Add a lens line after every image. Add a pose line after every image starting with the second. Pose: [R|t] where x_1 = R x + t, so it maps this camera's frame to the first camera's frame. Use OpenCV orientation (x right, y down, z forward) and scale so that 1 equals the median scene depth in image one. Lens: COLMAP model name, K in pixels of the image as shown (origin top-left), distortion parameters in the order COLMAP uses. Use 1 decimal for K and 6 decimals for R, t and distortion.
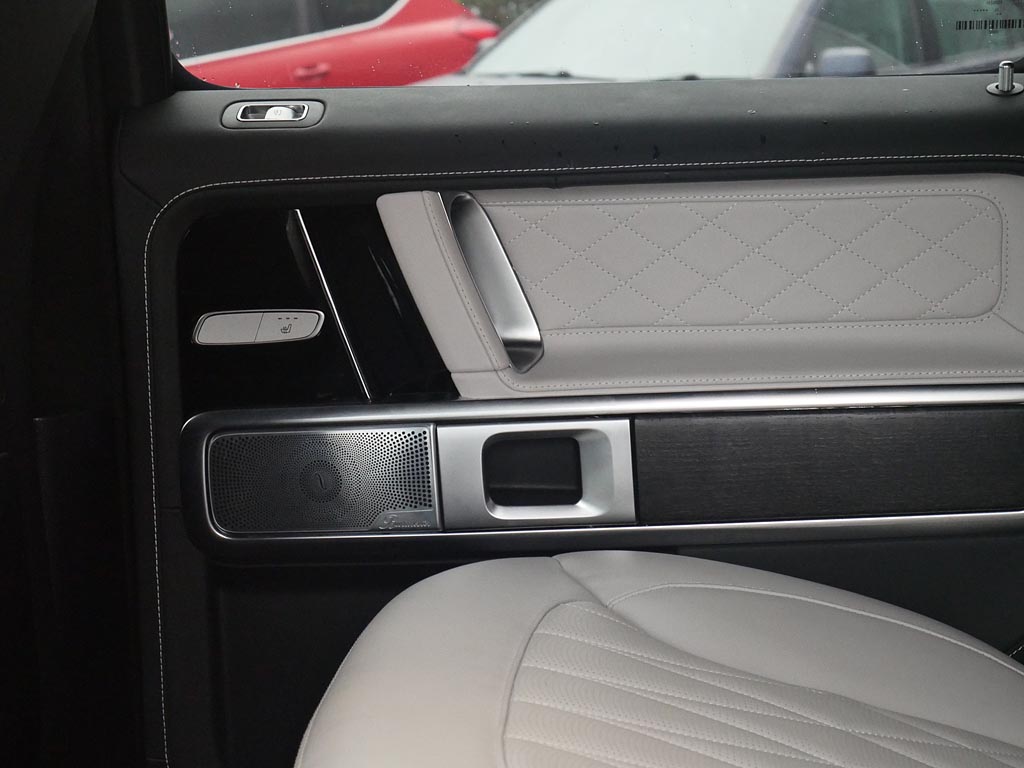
lens RADIAL K [[2227.6, 0, 509.9], [0, 2227.6, 386.6], [0, 0, 1]] dist [0.090107, 0.000000]
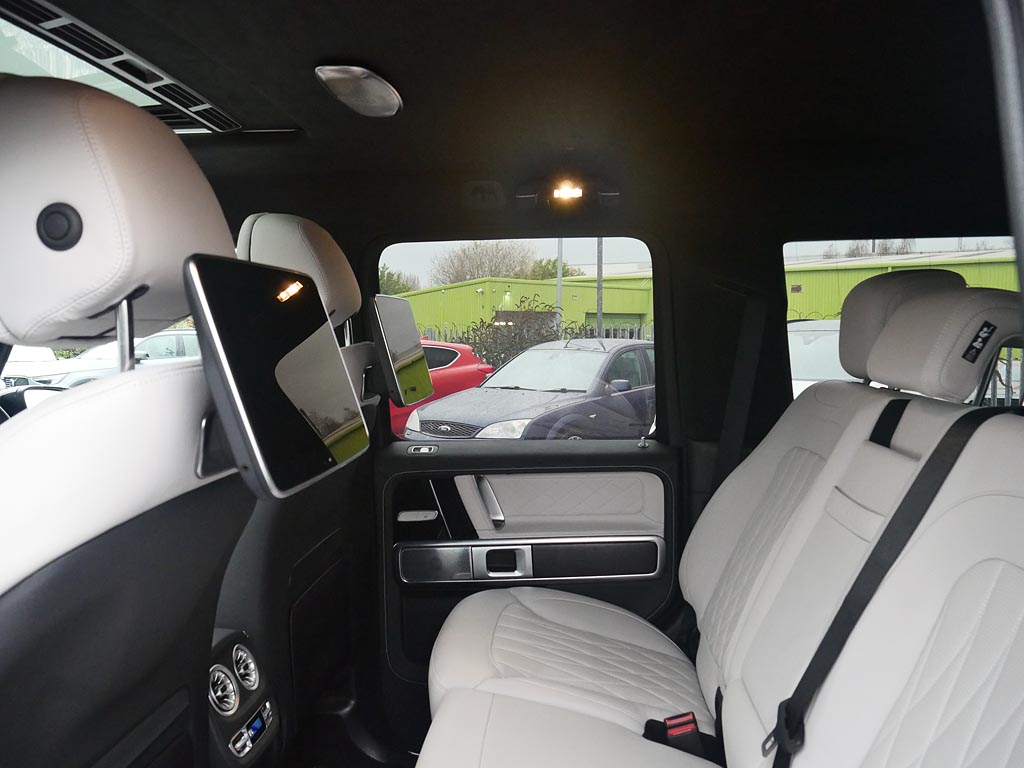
lens RADIAL K [[877.1, 0, 518.7], [0, 877.1, 378.5], [0, 0, 1]] dist [-0.005223, -0.023708]
pose [[0.999669, 0.006871, 0.024801, 0.002126], [-0.003536, 0.991231, -0.132092, -0.057121], [-0.025491, 0.131961, 0.990927, -0.299089]]
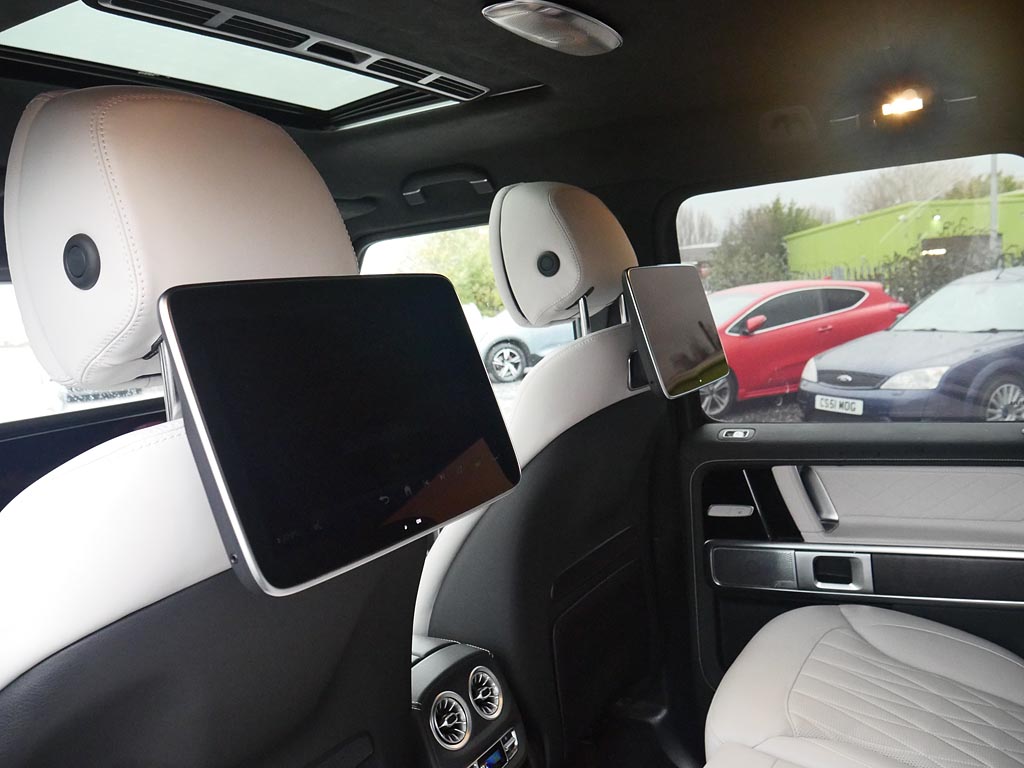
lens RADIAL K [[877.1, 0, 517.5], [0, 877.1, 376.8], [0, 0, 1]] dist [-0.005223, -0.023708]
pose [[0.903321, -0.013785, -0.428744, 0.121888], [-0.015804, 0.997735, -0.065377, -0.119244], [0.428674, 0.065832, 0.901057, -0.123023]]
